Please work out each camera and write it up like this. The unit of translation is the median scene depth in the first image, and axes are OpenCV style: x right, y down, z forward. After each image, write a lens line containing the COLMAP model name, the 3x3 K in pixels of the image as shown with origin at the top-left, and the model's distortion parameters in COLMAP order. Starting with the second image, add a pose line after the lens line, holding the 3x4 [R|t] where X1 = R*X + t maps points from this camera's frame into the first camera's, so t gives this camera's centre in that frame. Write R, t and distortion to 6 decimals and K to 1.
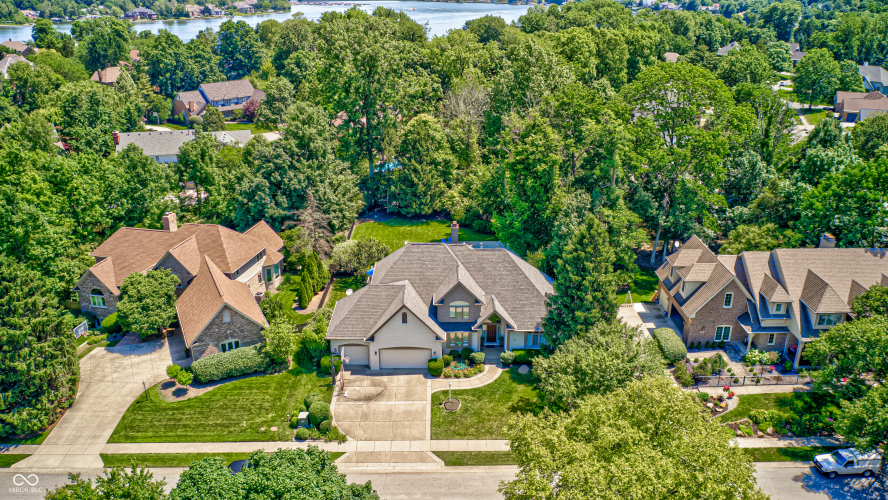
lens RADIAL K [[685.5, 0, 447.7], [0, 685.5, 247.1], [0, 0, 1]] dist [-0.029957, -0.006689]
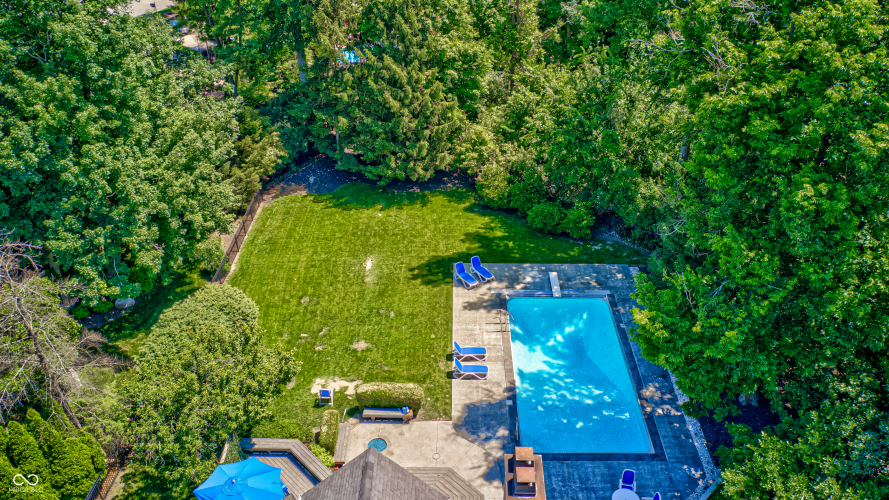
lens RADIAL K [[686.3, 0, 448.2], [0, 686.3, 247.1], [0, 0, 1]] dist [-0.029957, -0.006689]
pose [[0.999939, 0.007652, -0.008007, -0.009373], [-0.005953, 0.980962, 0.194110, -0.092363], [0.009340, -0.194051, 0.980947, 0.559392]]
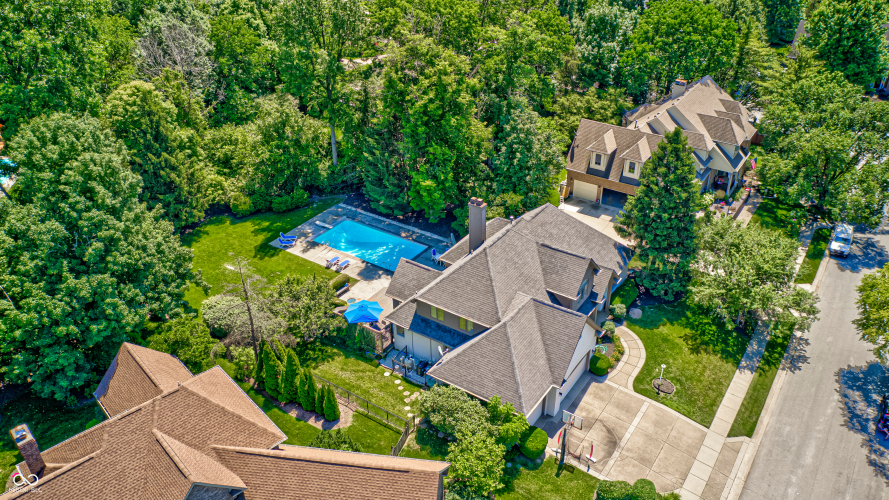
lens RADIAL K [[686.3, 0, 448.2], [0, 686.3, 247.1], [0, 0, 1]] dist [-0.029957, -0.006689]
pose [[0.565703, -0.437388, 0.699051, -0.384848], [0.311340, 0.898281, 0.310094, -0.160112], [-0.763576, 0.042222, 0.644336, 0.365876]]
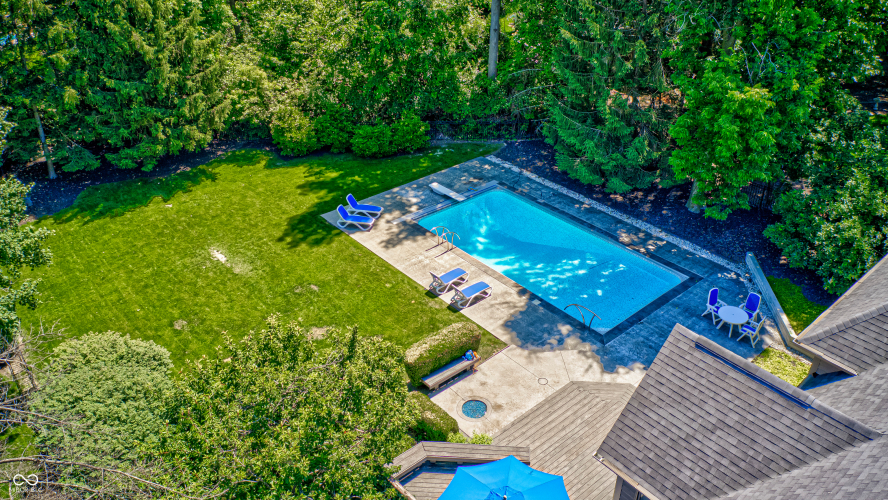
lens RADIAL K [[685.5, 0, 447.7], [0, 685.5, 247.1], [0, 0, 1]] dist [-0.029957, -0.006689]
pose [[0.760507, -0.342661, 0.551555, -0.140775], [0.237187, 0.937323, 0.255281, -0.059725], [-0.604459, -0.063321, 0.794115, 0.659056]]
